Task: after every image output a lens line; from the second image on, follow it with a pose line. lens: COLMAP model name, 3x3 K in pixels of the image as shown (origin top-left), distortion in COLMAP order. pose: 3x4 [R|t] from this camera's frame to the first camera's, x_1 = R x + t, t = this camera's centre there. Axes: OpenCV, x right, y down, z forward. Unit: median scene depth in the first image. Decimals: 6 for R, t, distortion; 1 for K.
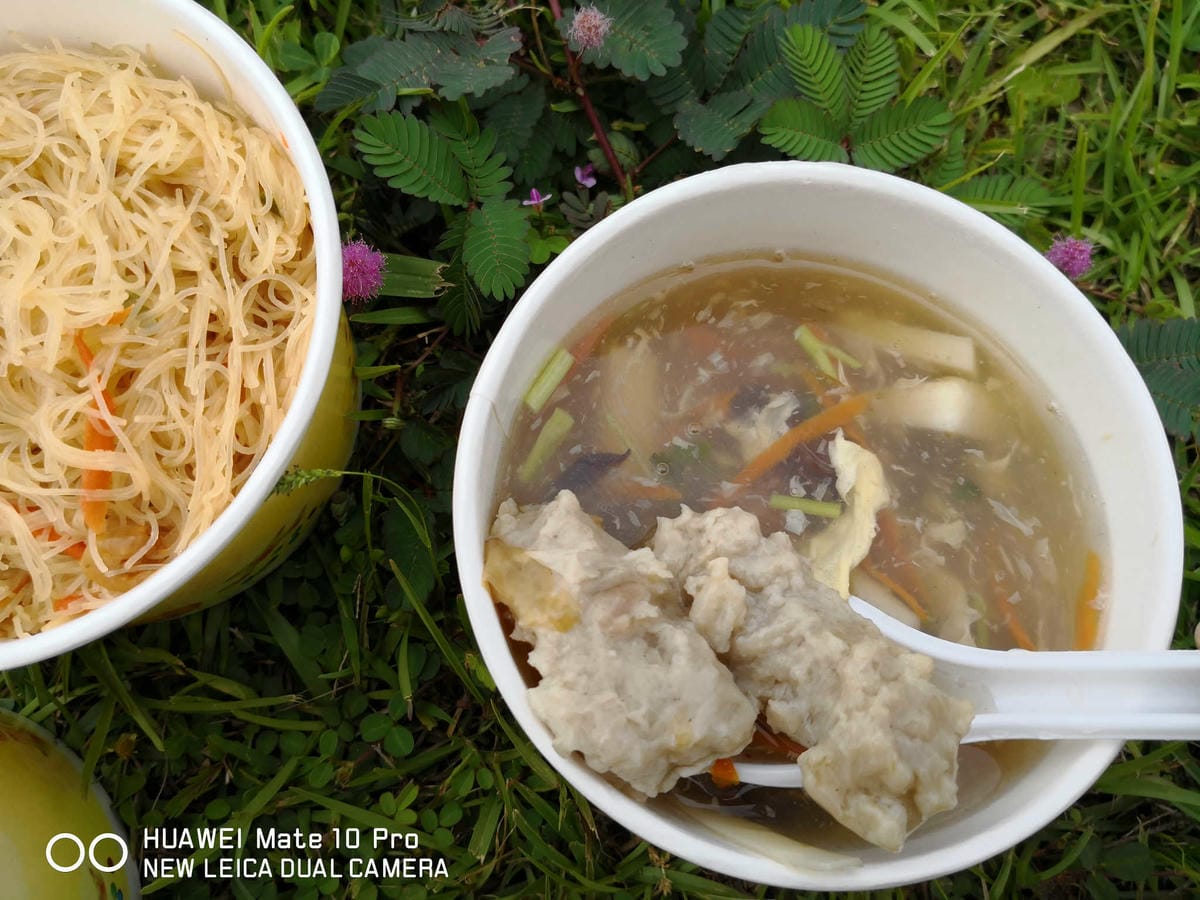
lens RADIAL K [[947.0, 0, 609.7], [0, 947.0, 454.2], [0, 0, 1]] dist [-0.004456, 0.005418]
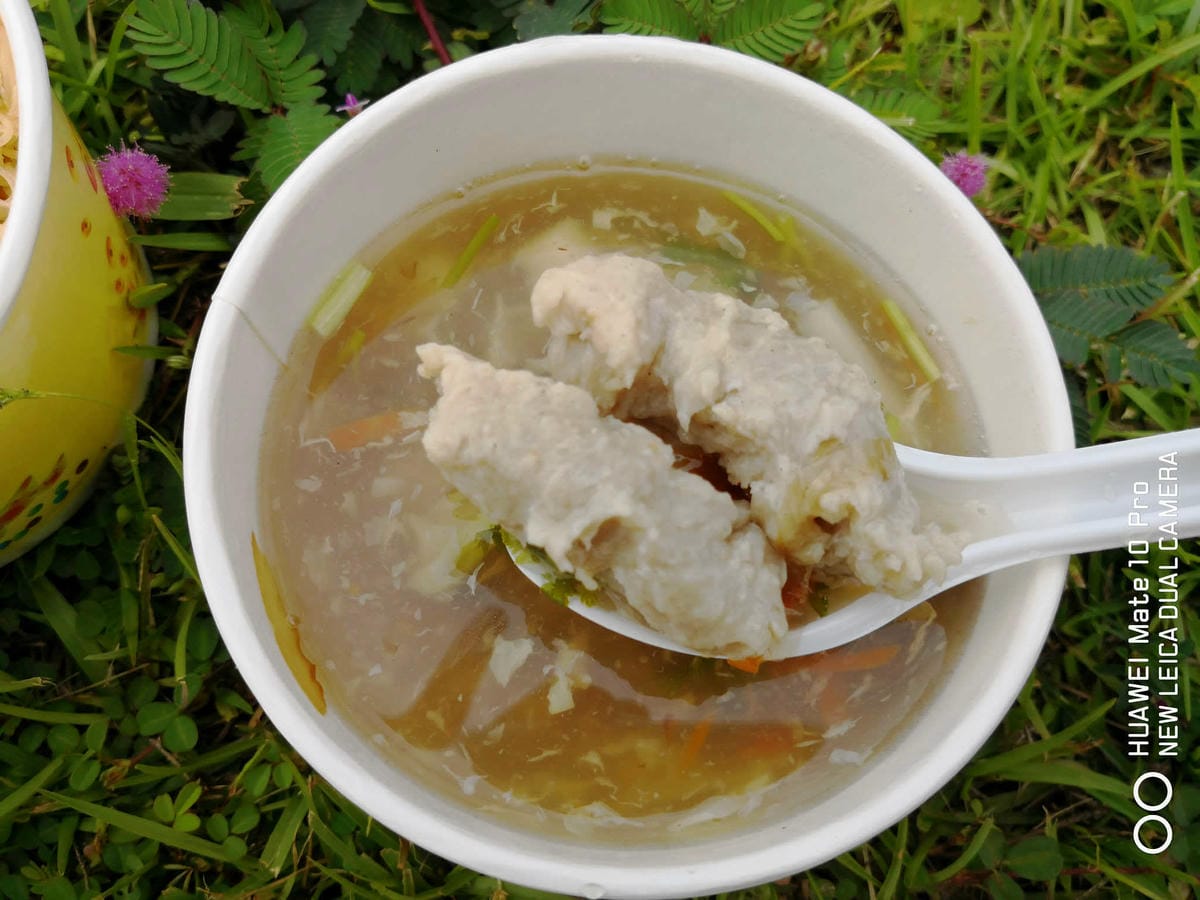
lens RADIAL K [[947.0, 0, 590.2], [0, 947.0, 446.3], [0, 0, 1]] dist [-0.004456, 0.005418]
pose [[0.999565, -0.009890, 0.027775, 0.114213], [0.010371, 0.999798, -0.017229, 0.060749], [-0.027599, 0.017510, 0.999466, 0.131005]]
